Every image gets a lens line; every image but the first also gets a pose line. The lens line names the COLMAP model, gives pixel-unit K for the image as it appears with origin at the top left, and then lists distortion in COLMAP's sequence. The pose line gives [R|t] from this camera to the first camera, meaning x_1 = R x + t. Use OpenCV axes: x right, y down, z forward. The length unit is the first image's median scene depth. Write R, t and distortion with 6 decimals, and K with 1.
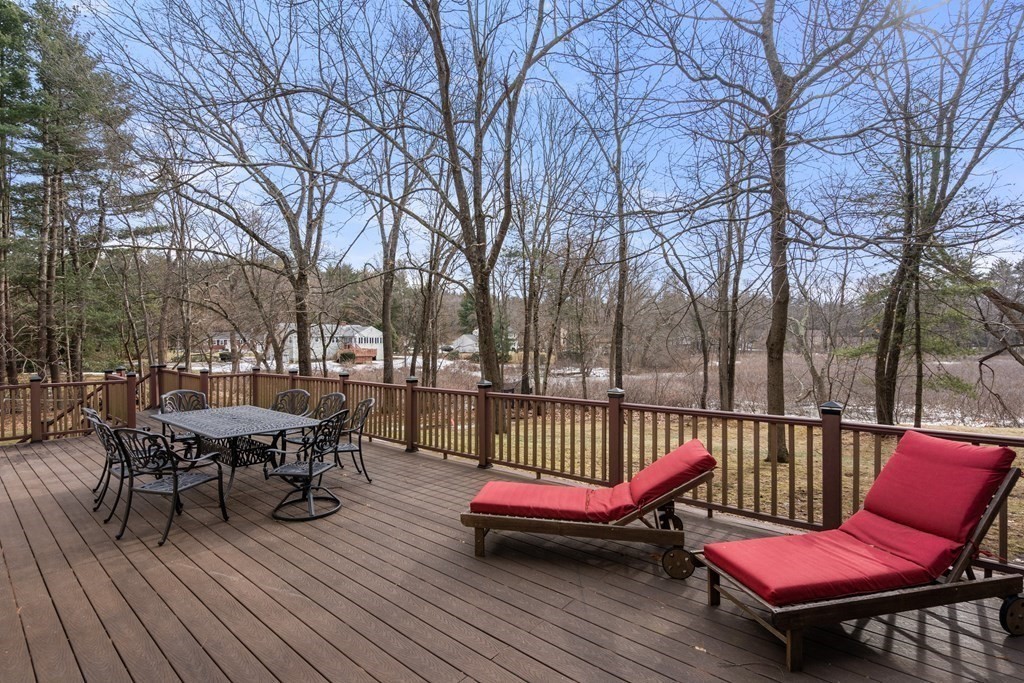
lens RADIAL K [[470.6, 0, 509.4], [0, 470.6, 347.9], [0, 0, 1]] dist [-0.003131, 0.001193]
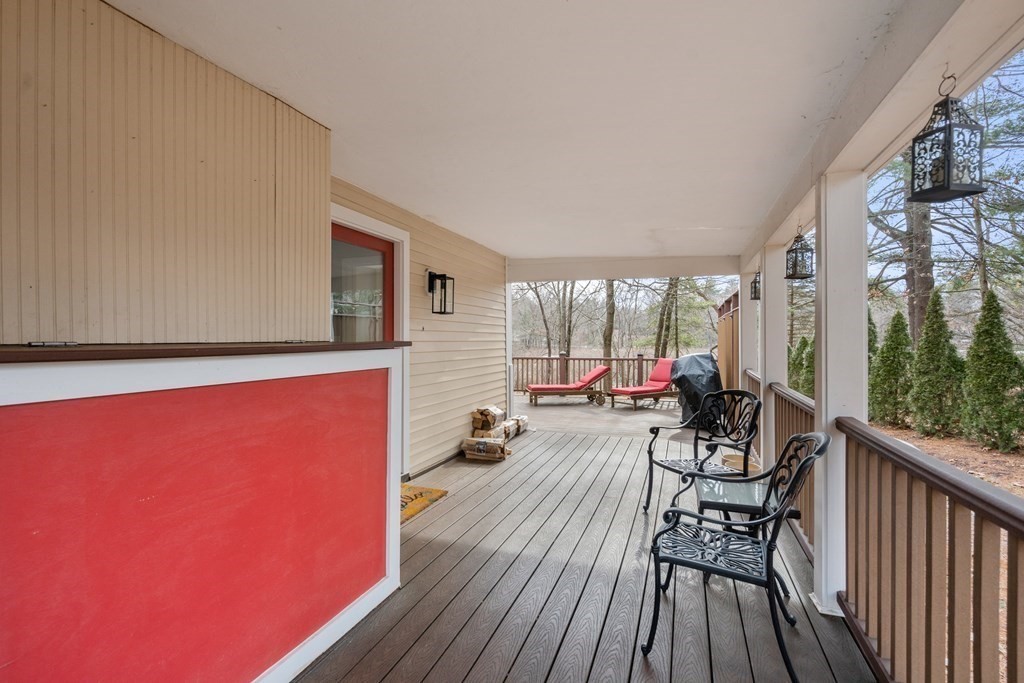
lens RADIAL K [[470.6, 0, 512.3], [0, 470.6, 344.3], [0, 0, 1]] dist [-0.003131, 0.001193]
pose [[0.933748, 0.008295, 0.357836, -0.221901], [-0.010469, 0.999937, 0.004140, 0.010468], [-0.357779, -0.007612, 0.933775, -0.291843]]
